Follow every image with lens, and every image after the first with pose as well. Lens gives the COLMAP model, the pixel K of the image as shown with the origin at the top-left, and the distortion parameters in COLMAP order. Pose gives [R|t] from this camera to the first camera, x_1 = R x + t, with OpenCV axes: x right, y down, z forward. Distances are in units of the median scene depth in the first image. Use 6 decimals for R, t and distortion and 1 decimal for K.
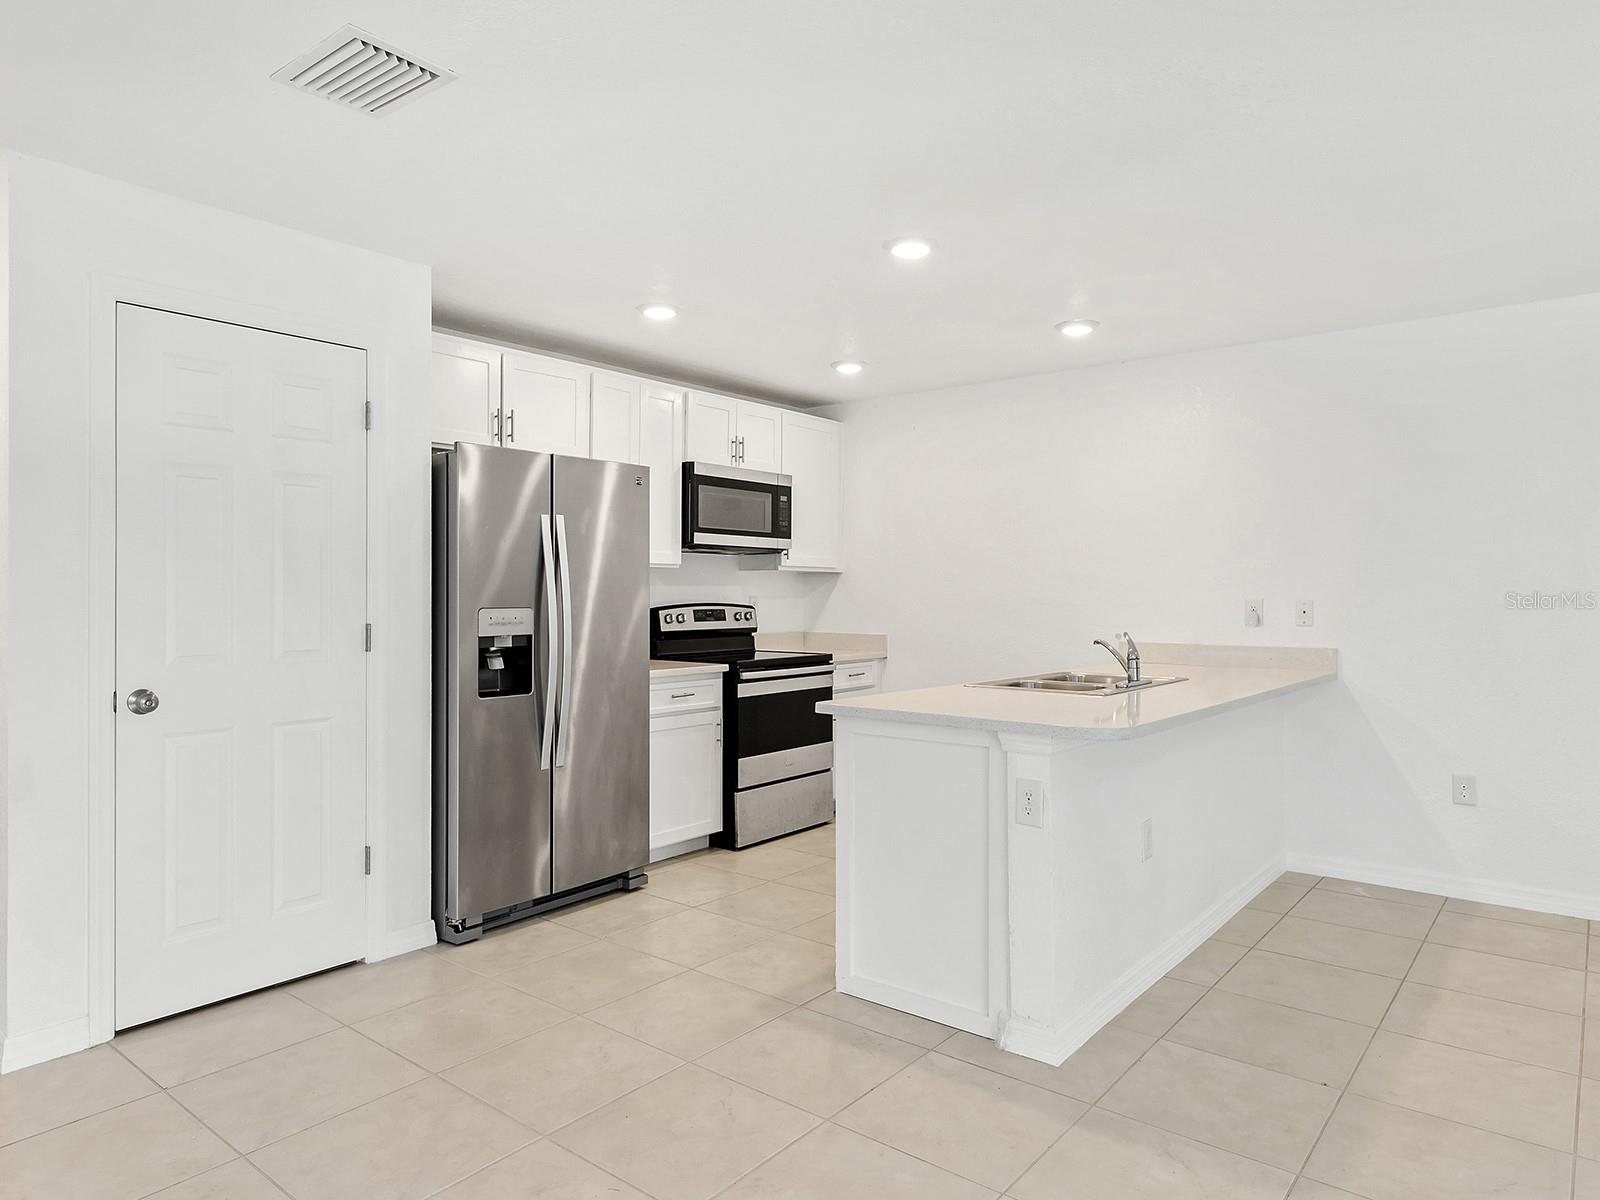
lens RADIAL K [[999.1, 0, 807.2], [0, 999.1, 586.1], [0, 0, 1]] dist [0.002018, 0.000677]
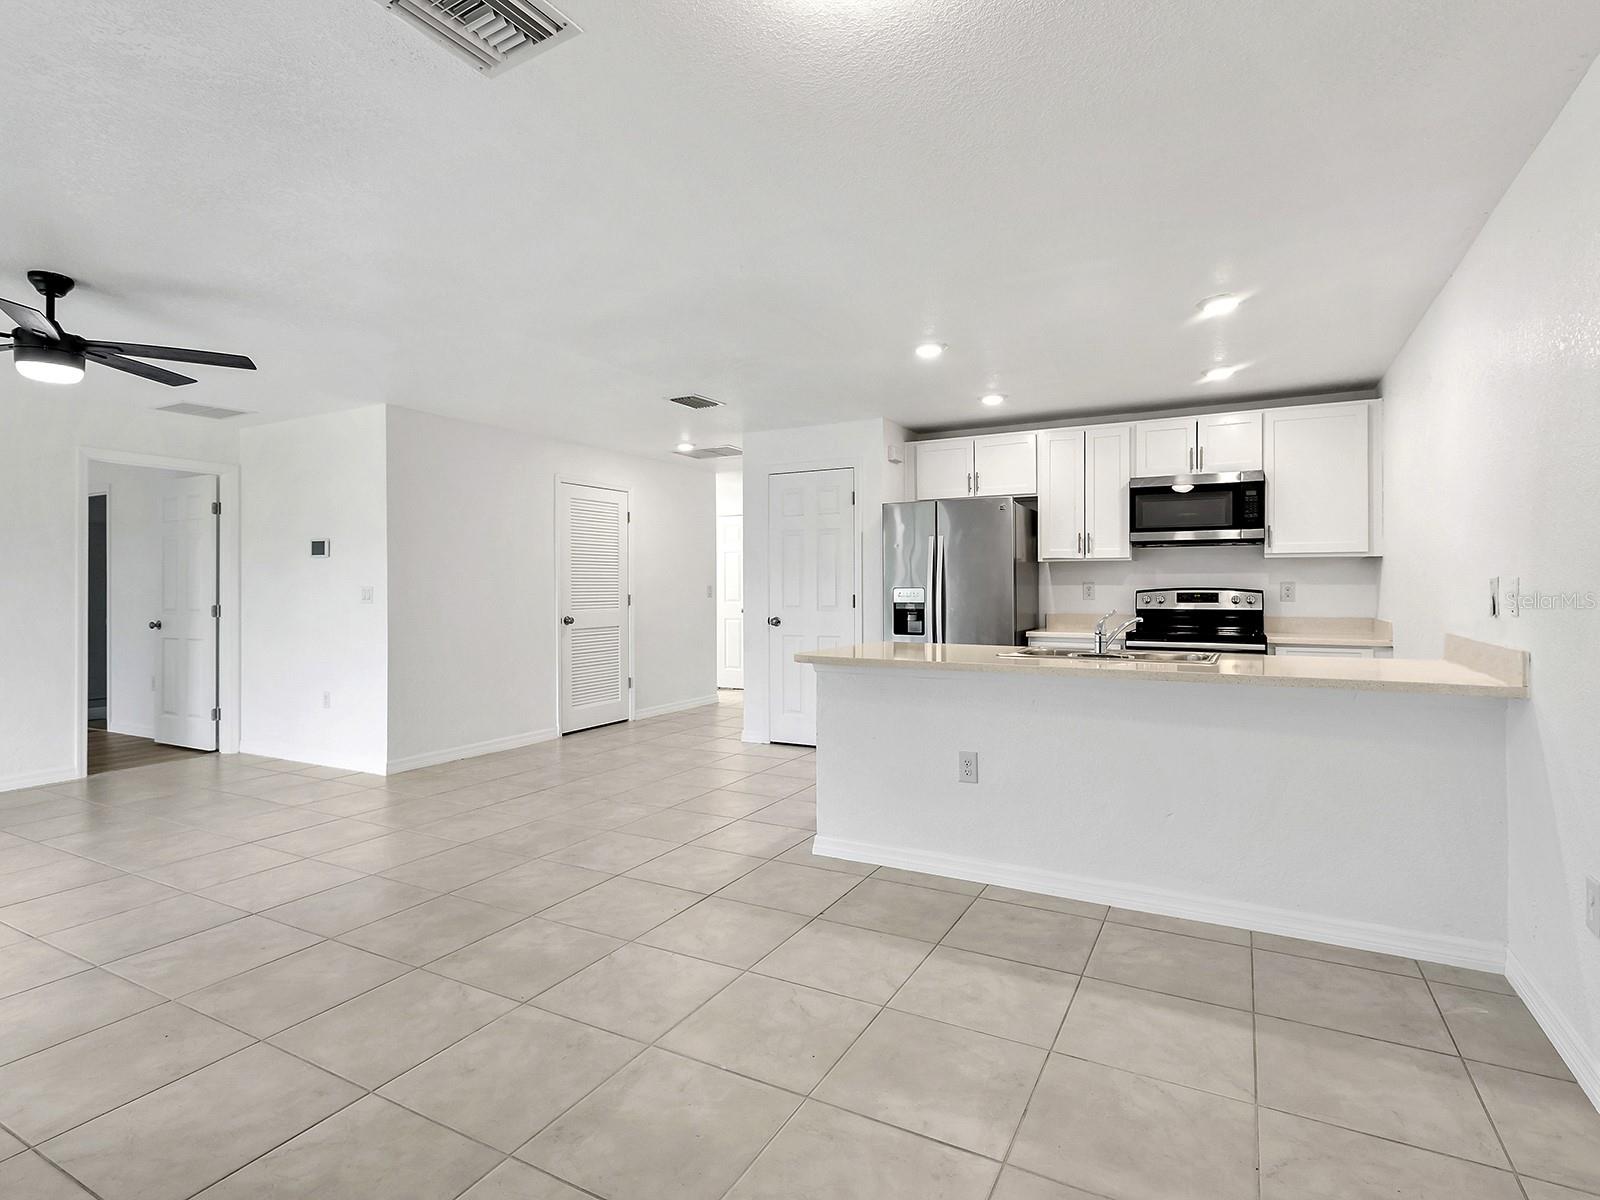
lens RADIAL K [[808.3, 0, 807.1], [0, 808.3, 581.8], [0, 0, 1]] dist [0.000543, 0.000219]
pose [[0.181982, -0.009568, -0.983255, 0.882458], [0.008177, 0.999933, -0.008217, 0.016051], [0.983268, -0.006545, 0.182048, 0.408967]]
